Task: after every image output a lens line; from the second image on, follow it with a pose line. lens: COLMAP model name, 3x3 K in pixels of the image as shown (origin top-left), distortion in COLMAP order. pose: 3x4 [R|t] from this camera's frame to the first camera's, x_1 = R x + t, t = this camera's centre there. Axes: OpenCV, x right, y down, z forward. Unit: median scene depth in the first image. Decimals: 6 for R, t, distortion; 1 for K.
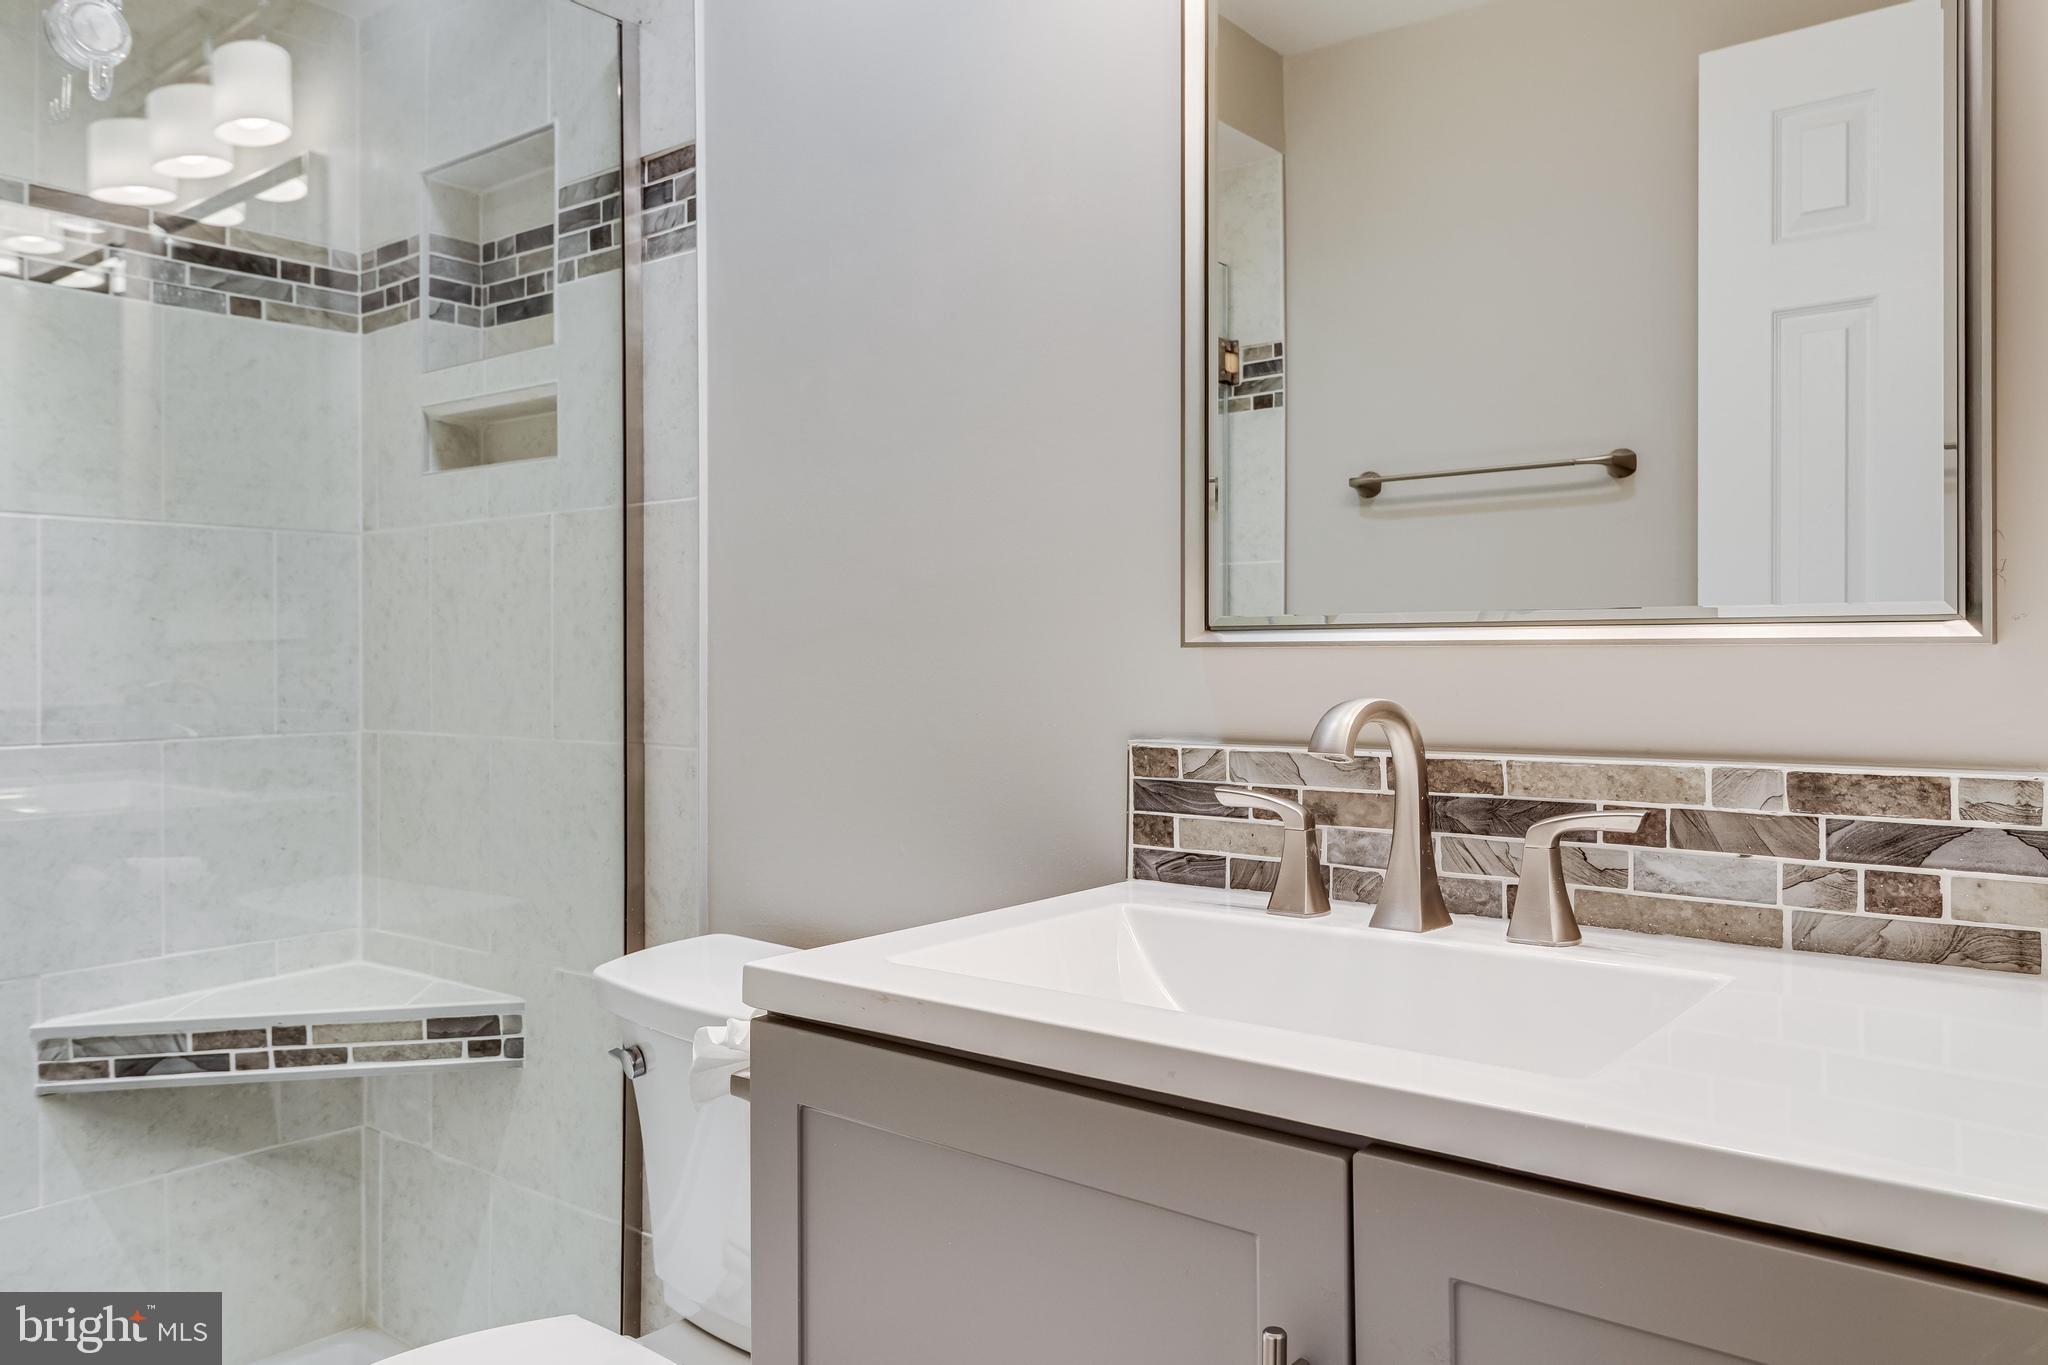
lens RADIAL K [[1472.6, 0, 1029.2], [0, 1472.6, 664.0], [0, 0, 1]] dist [0.003479, -0.004586]
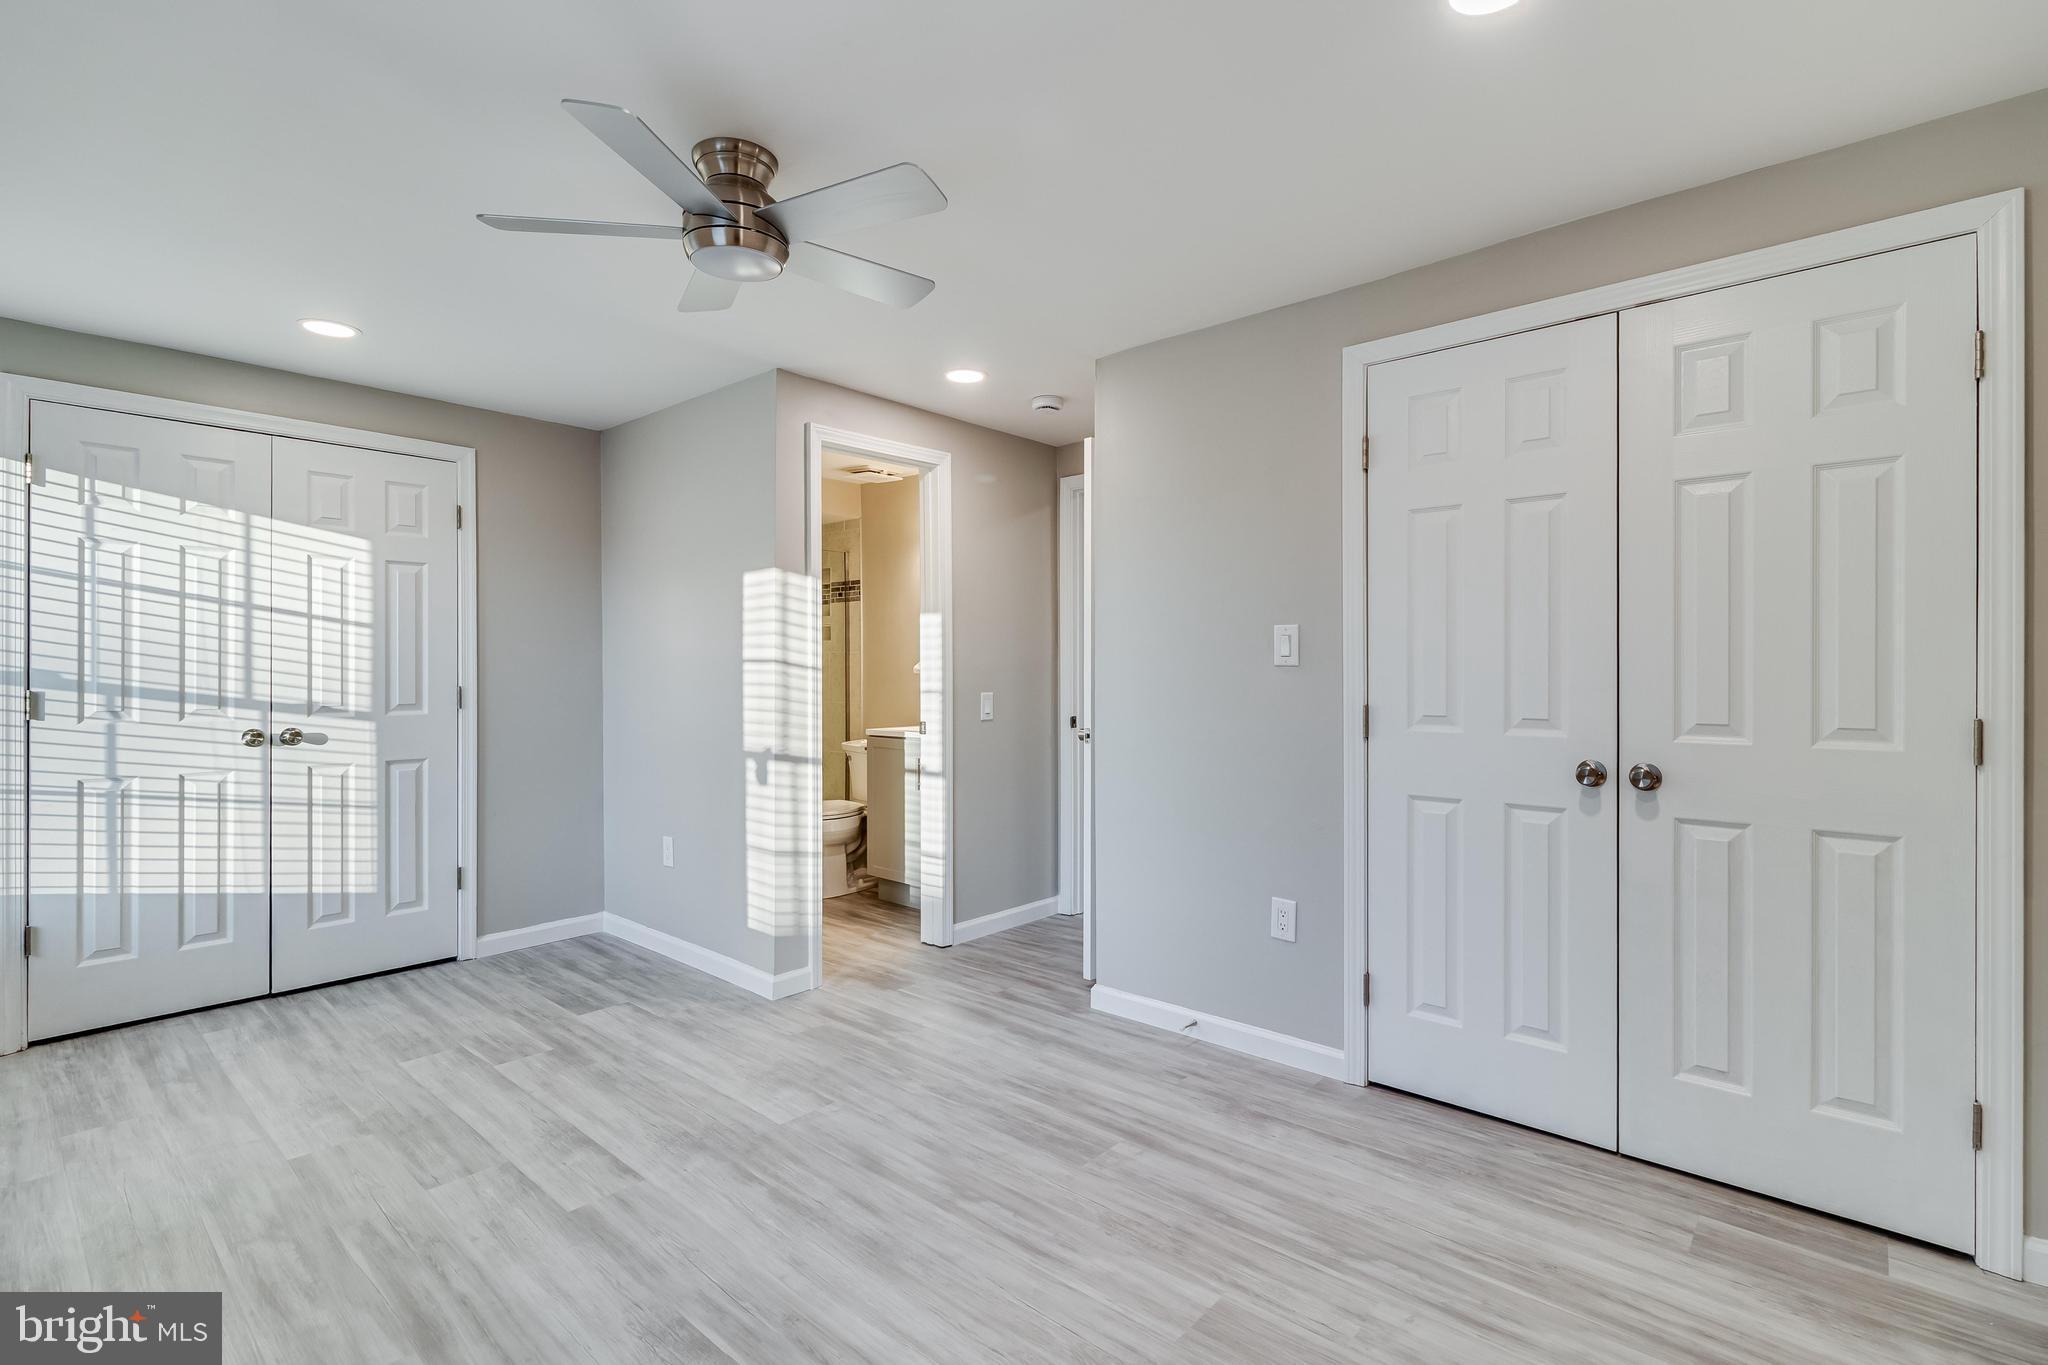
lens RADIAL K [[949.1, 0, 1022.4], [0, 949.1, 680.5], [0, 0, 1]] dist [0.002501, 0.000556]
pose [[0.998267, 0.007042, -0.058423, 0.453741], [-0.006835, 0.999970, 0.003748, -0.032755], [0.058448, -0.003342, 0.998285, -1.933431]]
